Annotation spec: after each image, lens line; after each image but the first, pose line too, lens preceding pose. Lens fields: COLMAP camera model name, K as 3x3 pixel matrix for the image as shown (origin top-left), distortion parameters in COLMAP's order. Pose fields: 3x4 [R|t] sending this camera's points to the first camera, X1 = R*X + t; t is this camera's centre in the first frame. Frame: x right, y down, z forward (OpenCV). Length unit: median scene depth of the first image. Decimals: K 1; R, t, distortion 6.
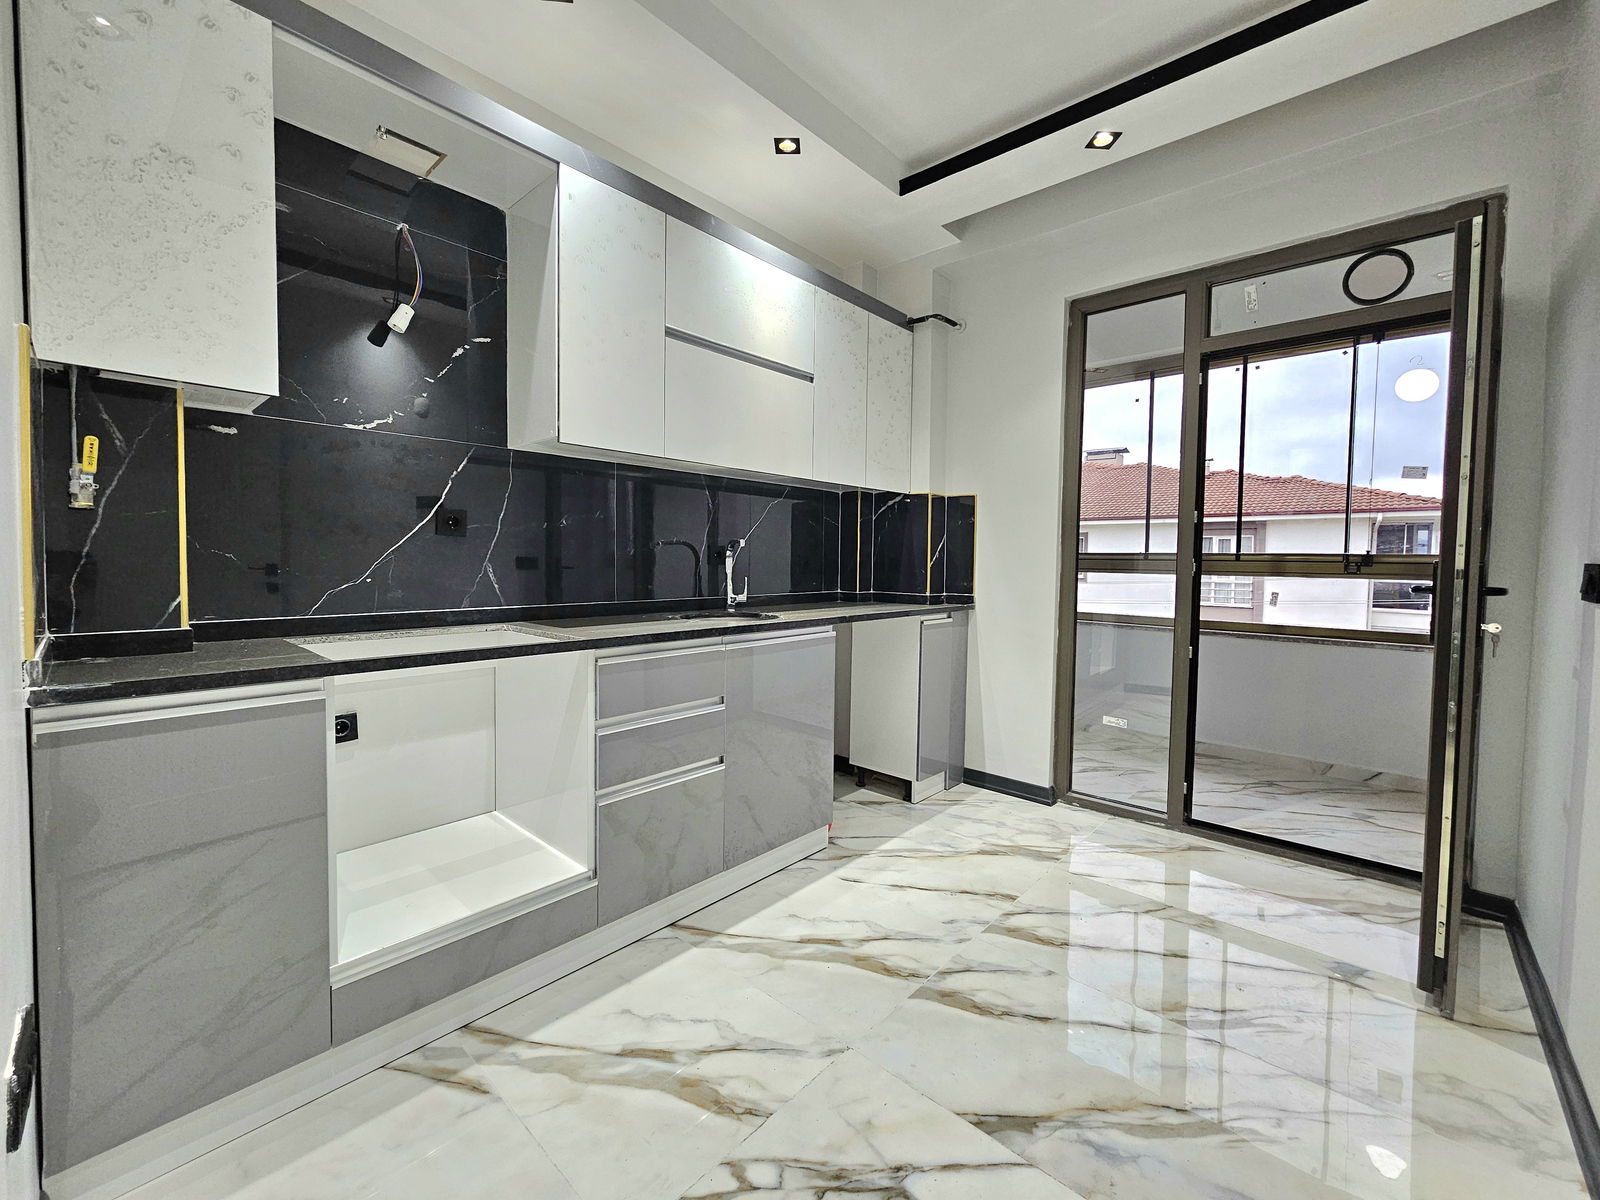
lens RADIAL K [[654.4, 0, 800.6], [0, 654.4, 588.6], [0, 0, 1]] dist [-0.000974, 0.000301]
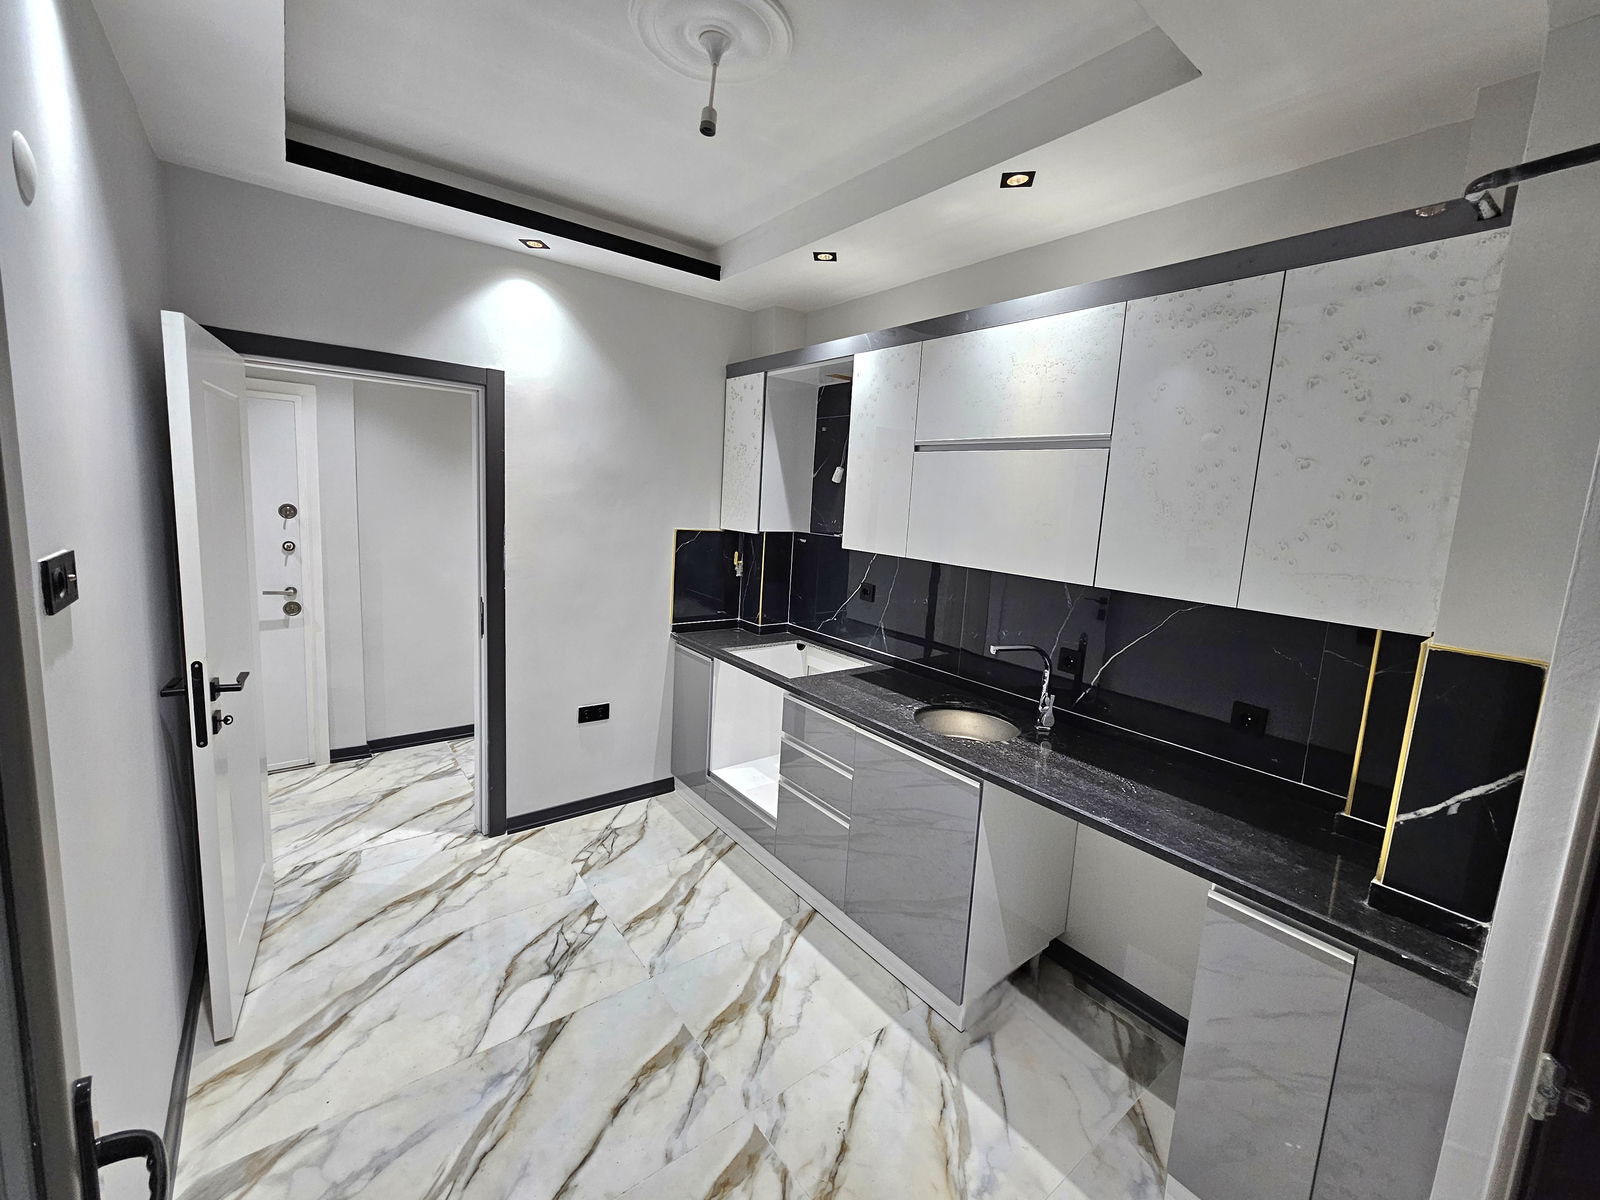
lens RADIAL K [[654.4, 0, 799.1], [0, 654.4, 588.2], [0, 0, 1]] dist [-0.000974, 0.000301]
pose [[-0.175746, 0.118096, -0.977326, 1.238059], [-0.102152, 0.985231, 0.137421, -0.374300], [0.979121, 0.123987, -0.161087, 1.317102]]
